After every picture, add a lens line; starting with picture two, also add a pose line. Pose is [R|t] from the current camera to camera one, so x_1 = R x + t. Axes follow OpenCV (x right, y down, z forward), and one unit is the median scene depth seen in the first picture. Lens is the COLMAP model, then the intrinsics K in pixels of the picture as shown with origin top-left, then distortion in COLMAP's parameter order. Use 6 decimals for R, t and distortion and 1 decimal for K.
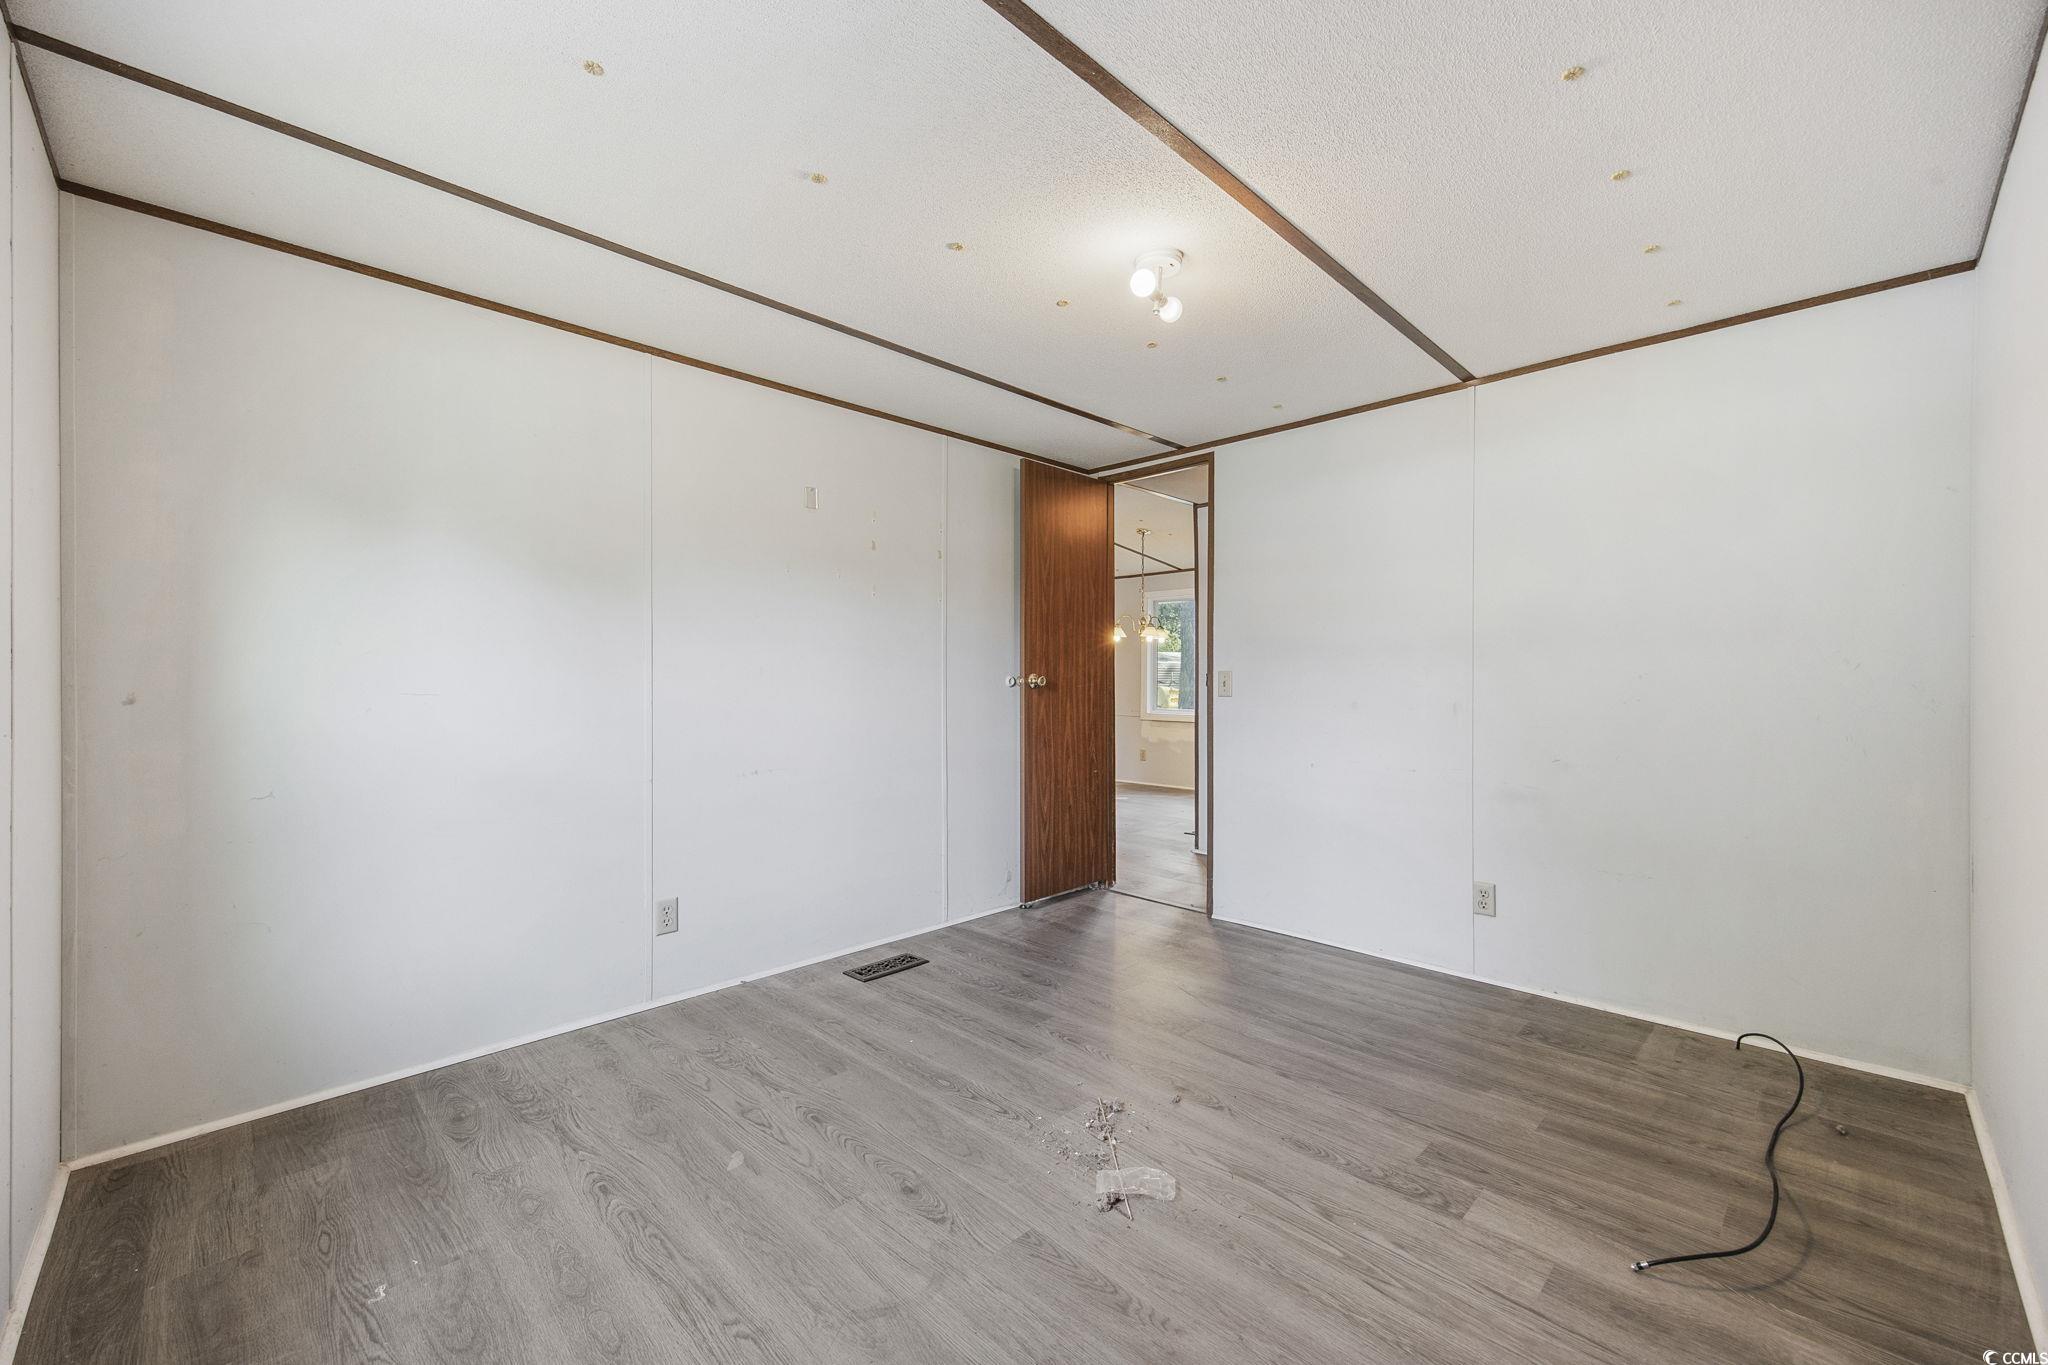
lens RADIAL K [[797.8, 0, 1024.5], [0, 797.8, 682.9], [0, 0, 1]] dist [0.002602, 0.000010]
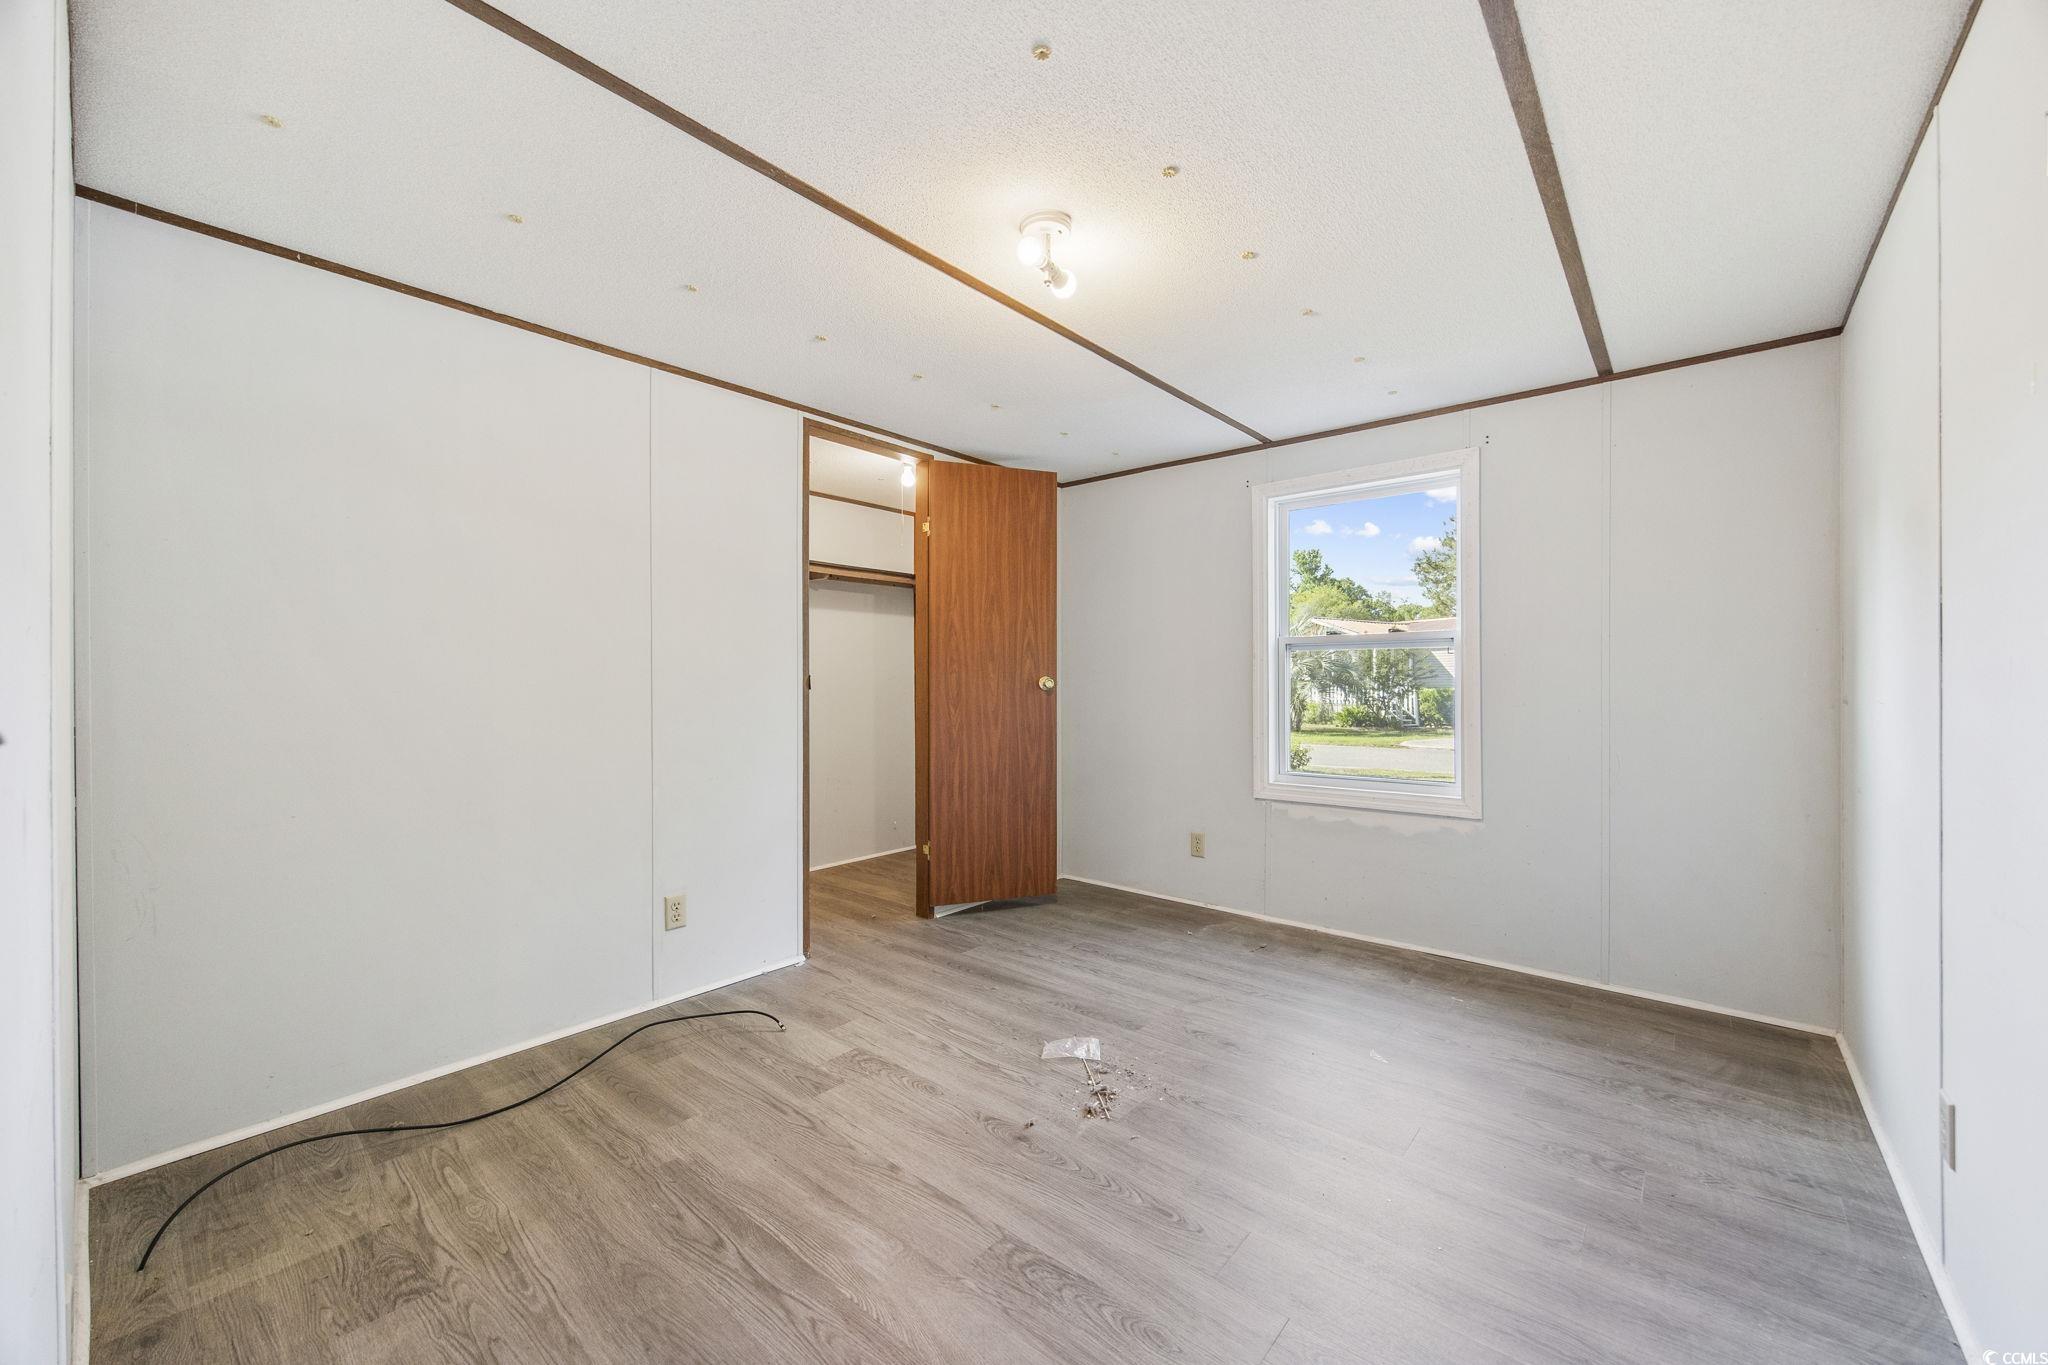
lens RADIAL K [[797.8, 0, 1023.8], [0, 797.8, 682.0], [0, 0, 1]] dist [0.002602, 0.000010]
pose [[-0.996576, 0.005284, -0.082512, 0.299007], [0.005228, 0.999986, 0.000891, -0.012325], [0.082516, 0.000457, -0.996590, 2.135023]]
